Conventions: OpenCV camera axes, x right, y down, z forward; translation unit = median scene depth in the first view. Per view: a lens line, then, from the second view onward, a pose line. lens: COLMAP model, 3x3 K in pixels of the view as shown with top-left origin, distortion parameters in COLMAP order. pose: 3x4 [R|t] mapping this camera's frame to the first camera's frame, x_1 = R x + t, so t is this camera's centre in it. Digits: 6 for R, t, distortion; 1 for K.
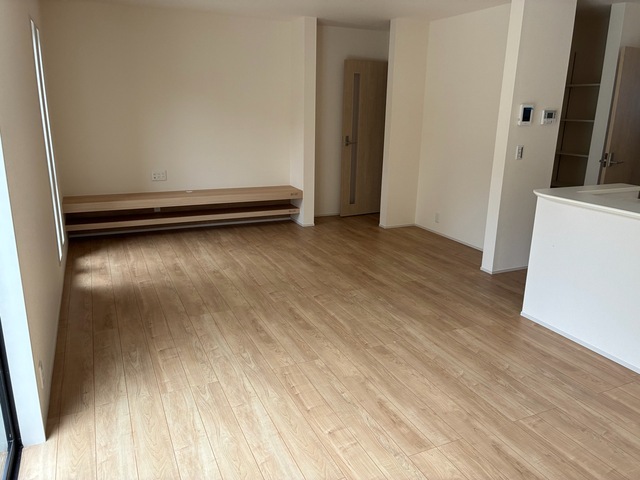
lens RADIAL K [[487.5, 0, 320.0], [0, 487.5, 240.0], [0, 0, 1]] dist [0.044953, -0.002091]
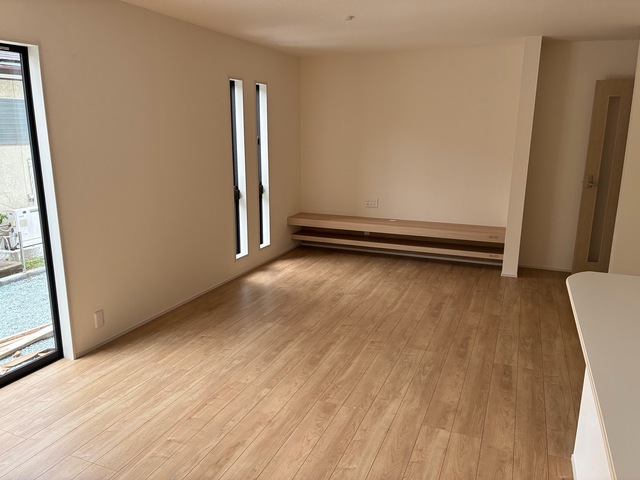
lens RADIAL K [[487.5, 0, 320.0], [0, 487.5, 240.0], [0, 0, 1]] dist [0.044953, -0.002091]
pose [[0.671942, 0.150730, -0.725103, 0.521483], [-0.190083, 0.981373, 0.027854, -0.074782], [0.715795, 0.119113, 0.688077, 0.230268]]
